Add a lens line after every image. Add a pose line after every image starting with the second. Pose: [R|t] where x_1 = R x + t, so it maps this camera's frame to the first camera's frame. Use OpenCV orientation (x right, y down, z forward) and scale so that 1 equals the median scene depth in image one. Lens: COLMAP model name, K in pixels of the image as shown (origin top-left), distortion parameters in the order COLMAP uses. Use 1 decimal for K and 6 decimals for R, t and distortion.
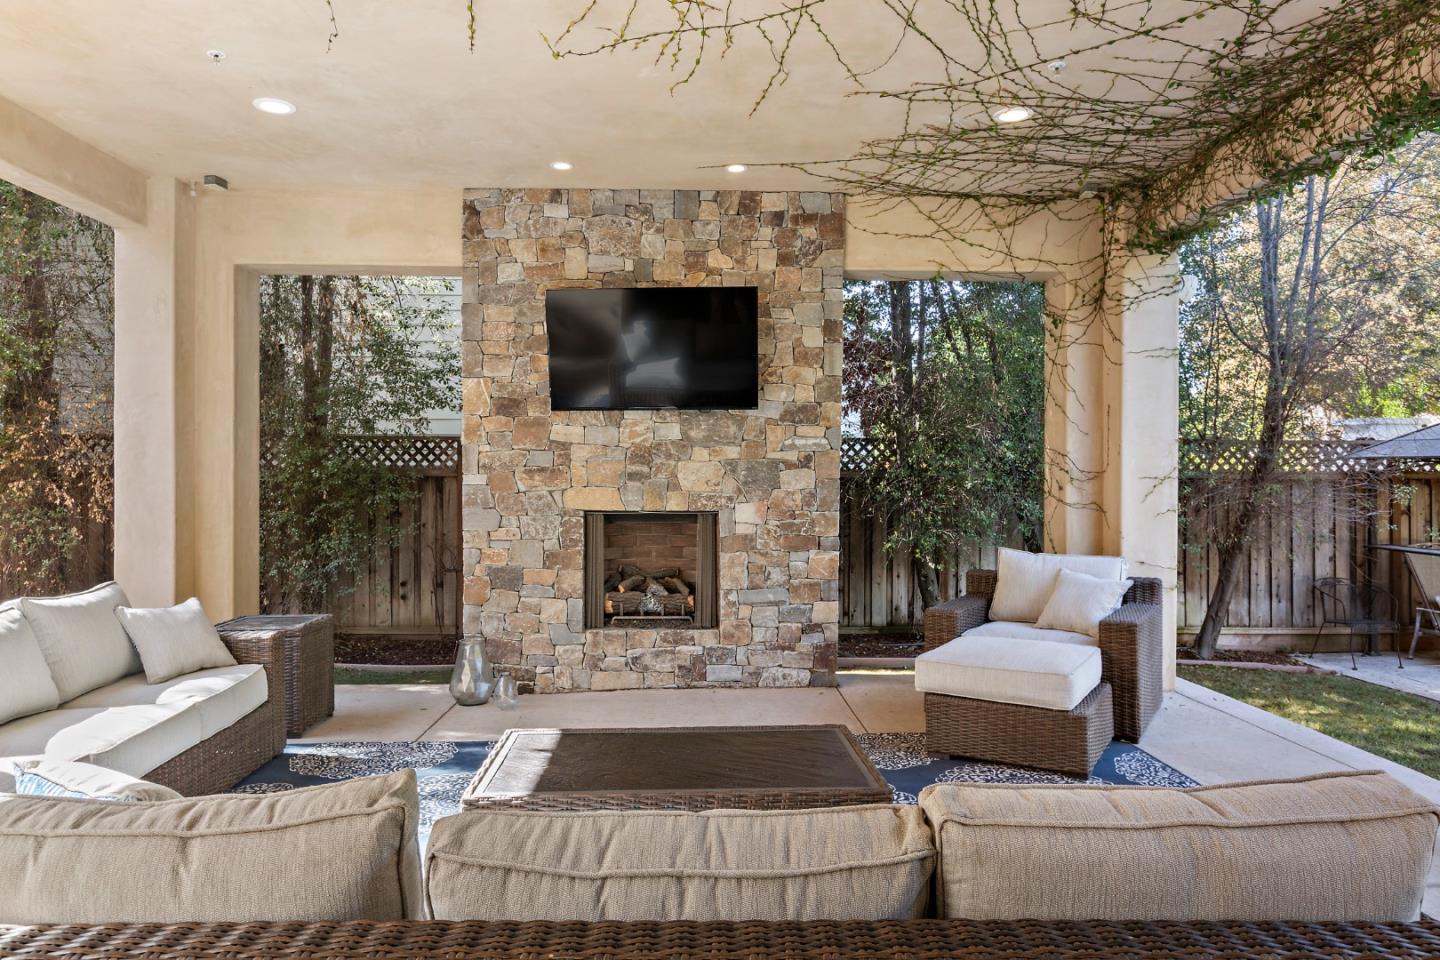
lens RADIAL K [[964.6, 0, 714.2], [0, 964.6, 470.4], [0, 0, 1]] dist [-0.001113, -0.000461]
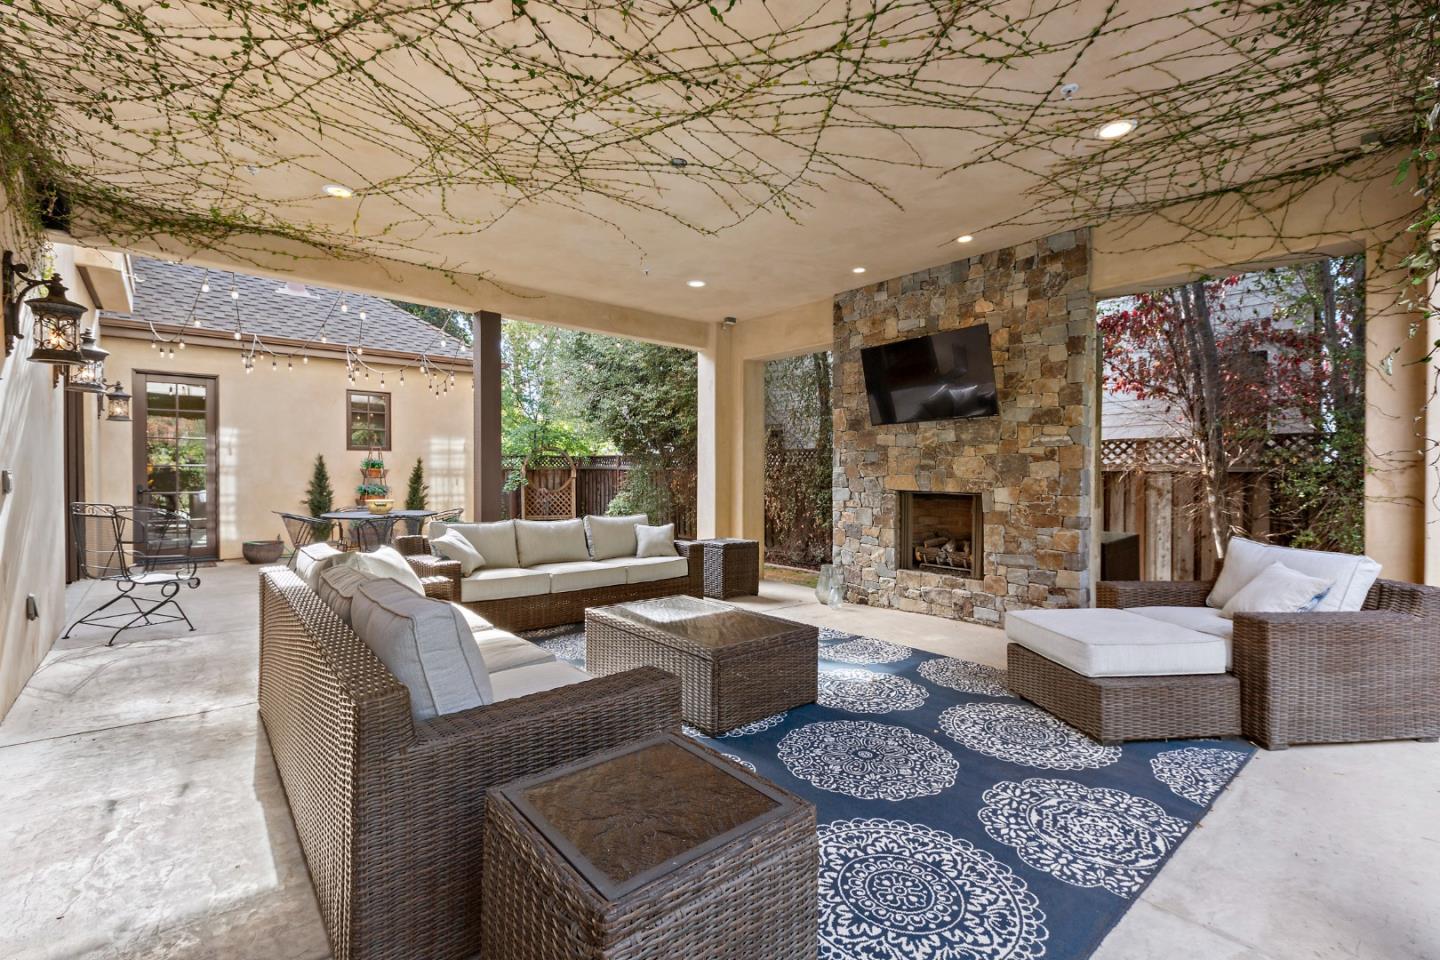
lens RADIAL K [[634.4, 0, 713.6], [0, 634.4, 473.2], [0, 0, 1]] dist [0.046424, -0.022122]
pose [[0.617483, 0.003749, -0.786575, 0.475671], [-0.002204, 0.999993, 0.003036, 0.012577], [0.786581, -0.000141, 0.617487, 0.154300]]
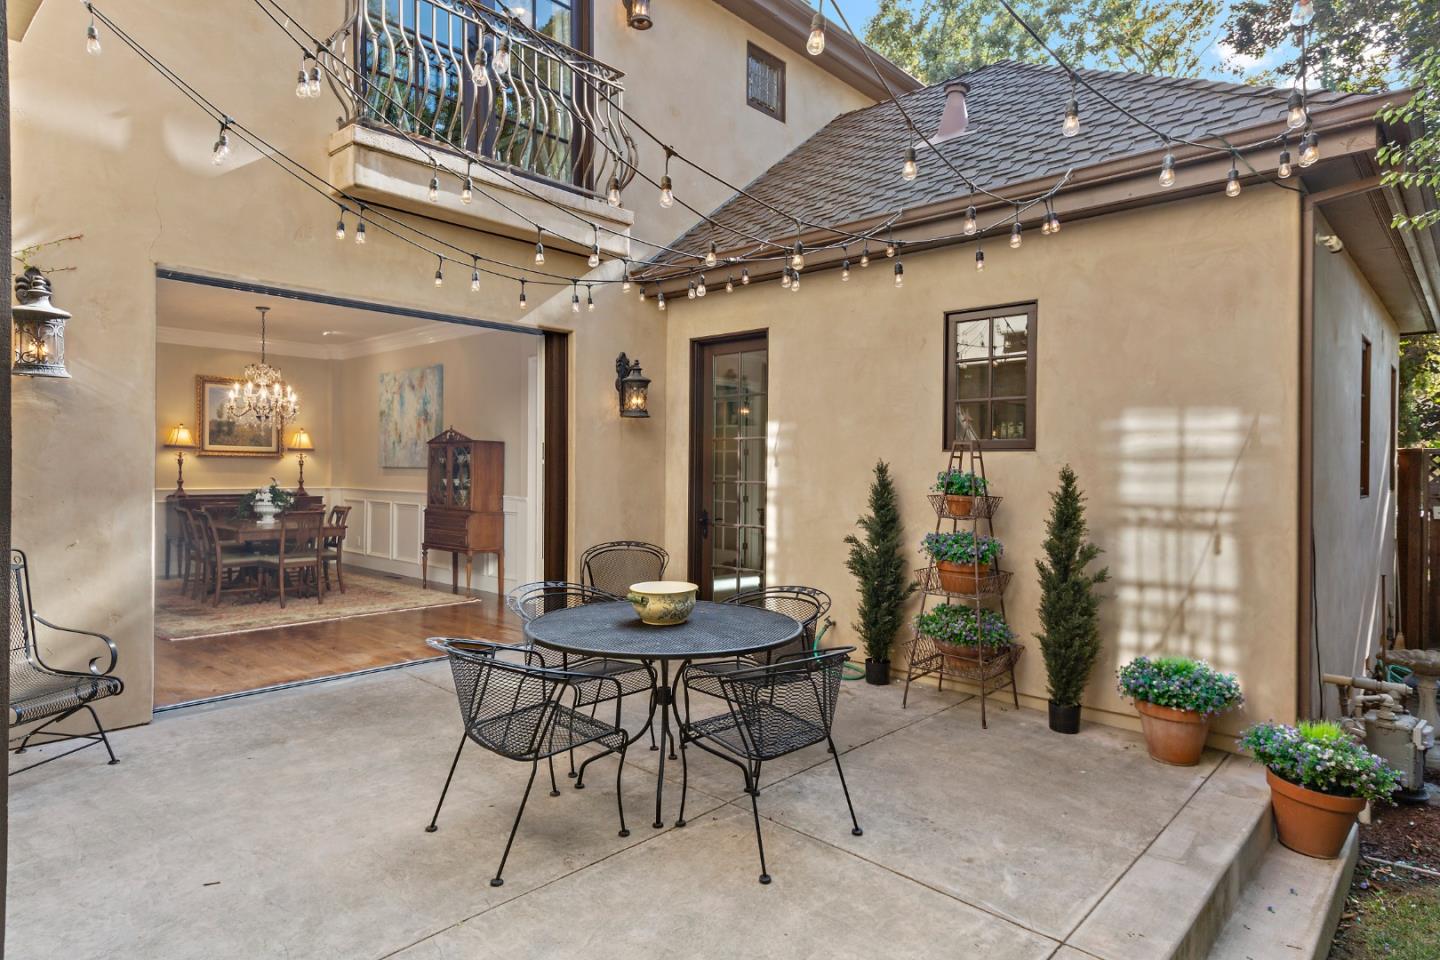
lens RADIAL K [[823.2, 0, 706.6], [0, 823.2, 469.5], [0, 0, 1]] dist [0.035986, -0.000166]
pose [[-0.704494, -0.007572, -0.709669, -0.548651], [-0.012036, 0.999927, 0.001280, -0.017493], [0.709607, 0.009443, -0.704534, 0.884069]]
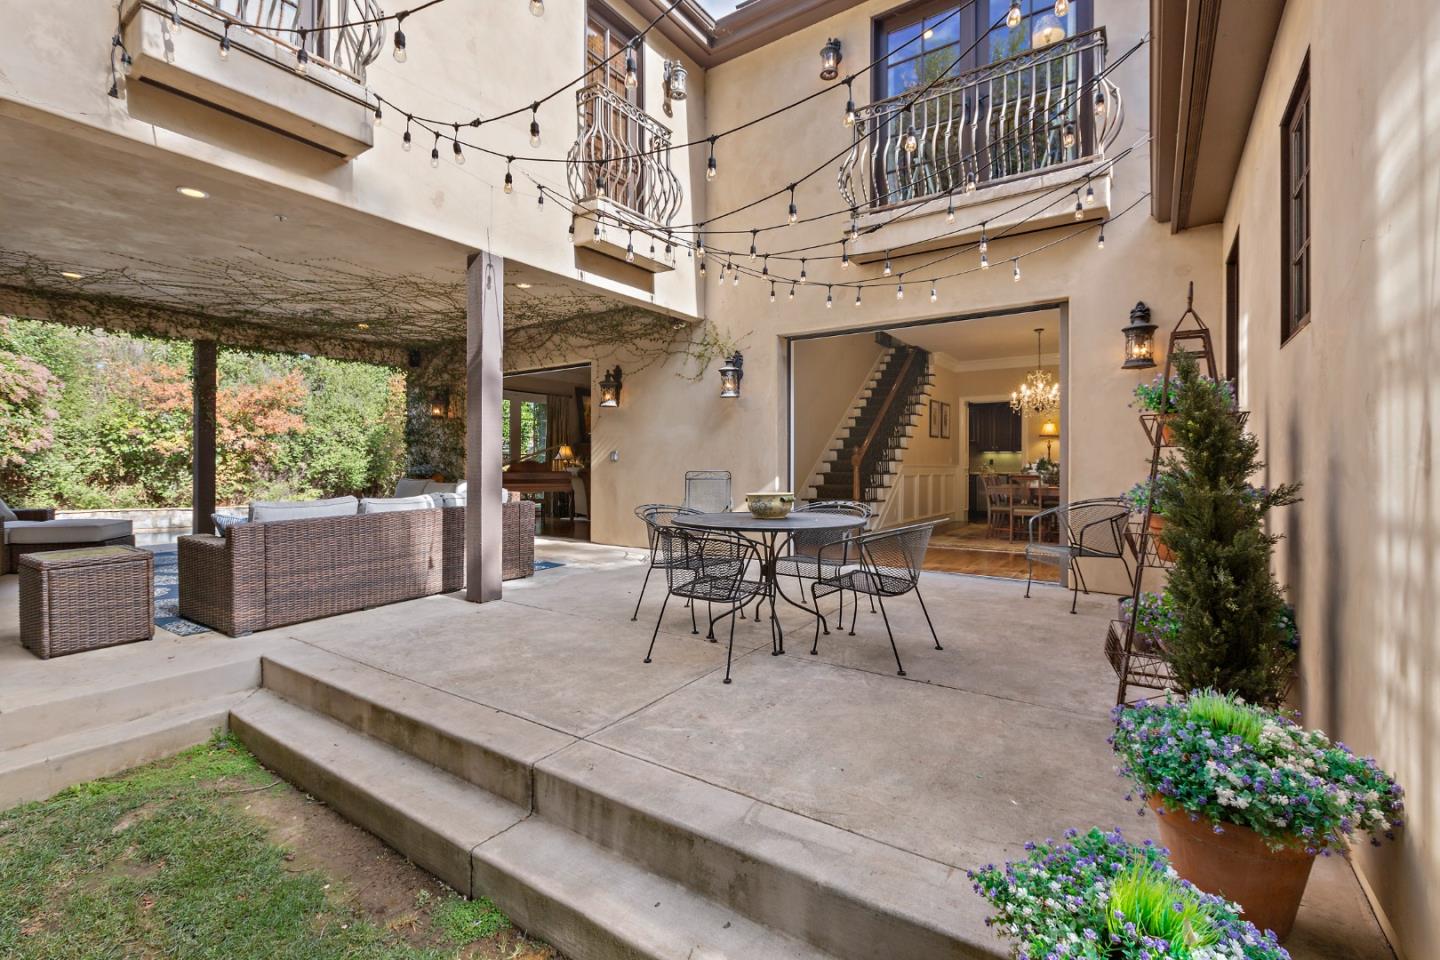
lens RADIAL K [[634.1, 0, 715.3], [0, 634.1, 460.5], [0, 0, 1]] dist [-0.001358, 0.000284]
pose [[-0.805298, 0.001404, 0.592869, -1.326578], [-0.002298, 0.999982, -0.005490, 0.040075], [-0.592866, -0.005783, -0.805280, 1.007273]]
